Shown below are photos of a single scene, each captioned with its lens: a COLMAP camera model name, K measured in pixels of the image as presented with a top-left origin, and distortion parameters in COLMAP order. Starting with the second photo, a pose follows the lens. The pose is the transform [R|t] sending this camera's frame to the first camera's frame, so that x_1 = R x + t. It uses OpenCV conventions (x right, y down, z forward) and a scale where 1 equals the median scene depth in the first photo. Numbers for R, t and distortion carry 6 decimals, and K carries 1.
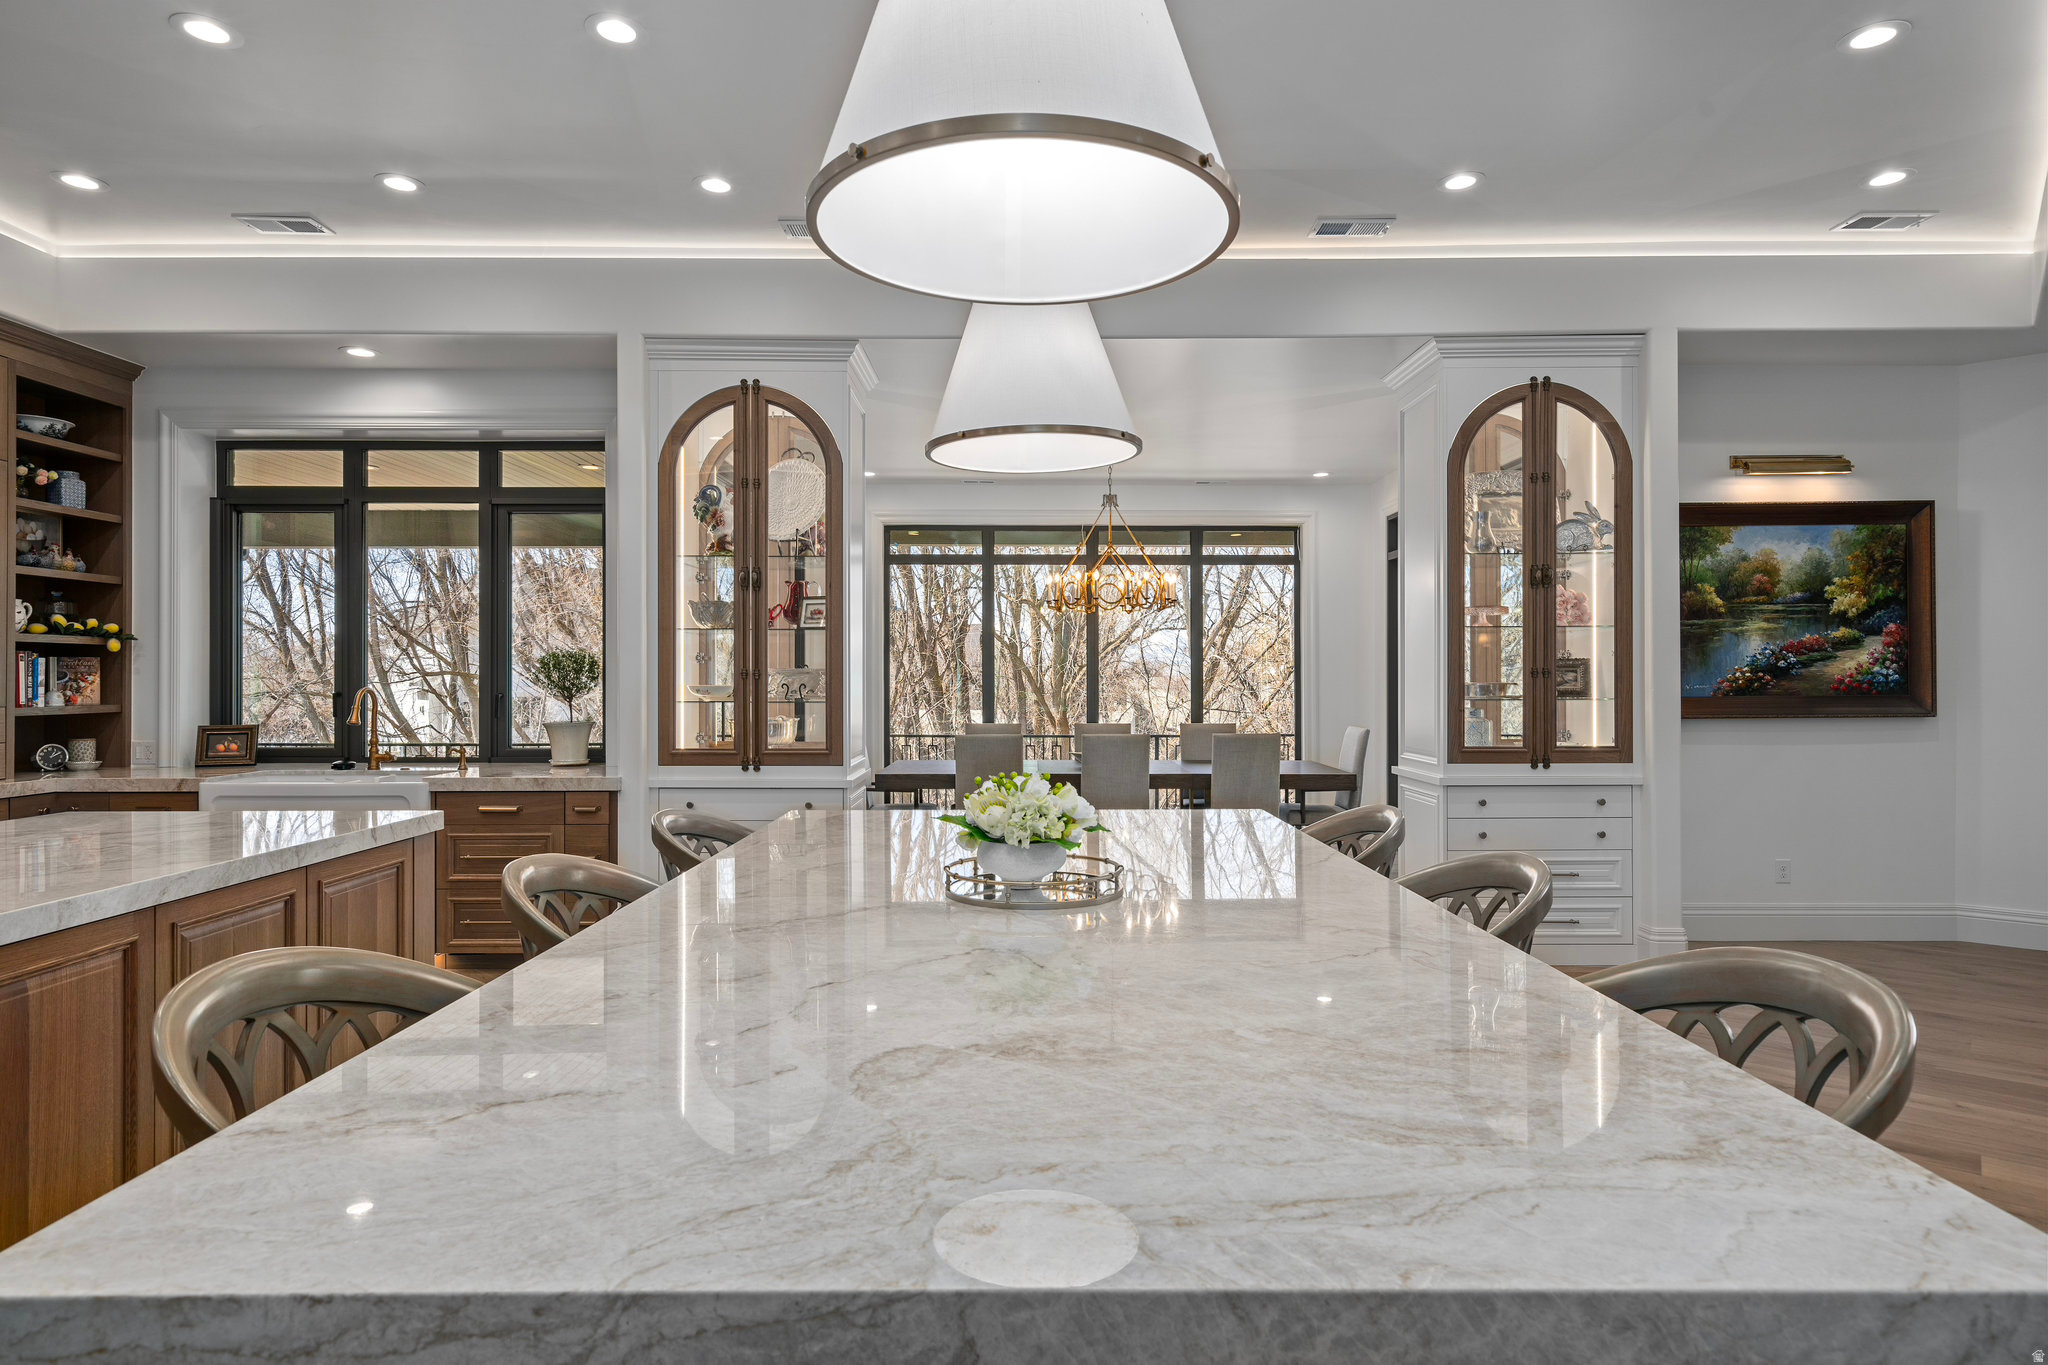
lens RADIAL K [[1141.2, 0, 1025.0], [0, 1141.2, 676.0], [0, 0, 1]] dist [0.001197, 0.000197]
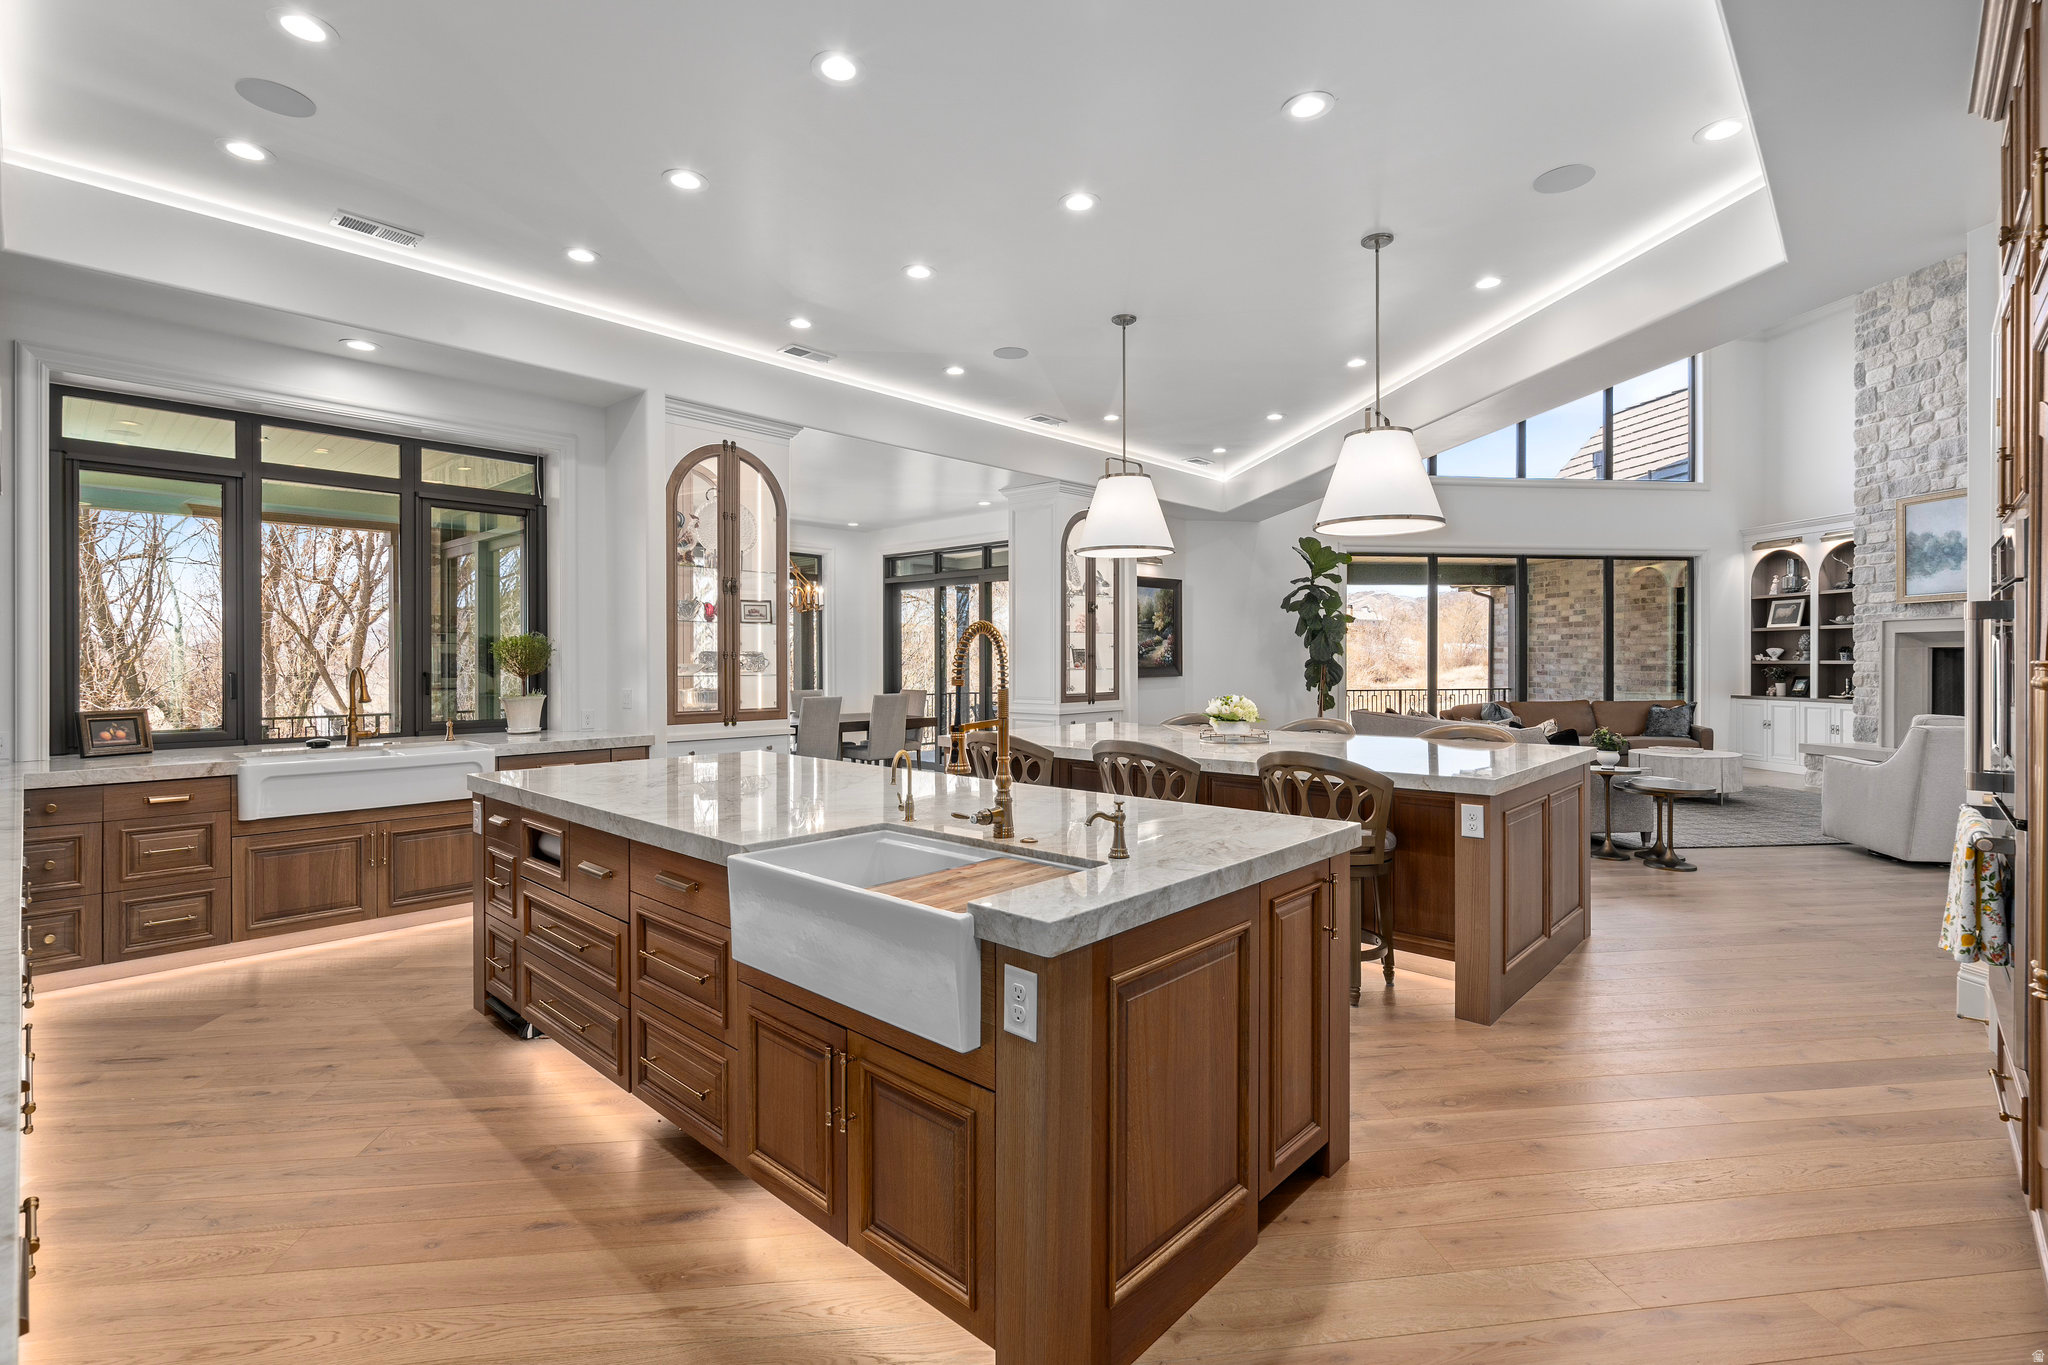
lens RADIAL K [[933.6, 0, 993.2], [0, 933.6, 668.5], [0, 0, 1]] dist [-0.007136, 0.001590]
pose [[0.691996, -0.006815, 0.721869, -0.723113], [-0.001023, 0.999945, 0.010422, 0.002057], [-0.721901, -0.007950, 0.691951, -0.006174]]
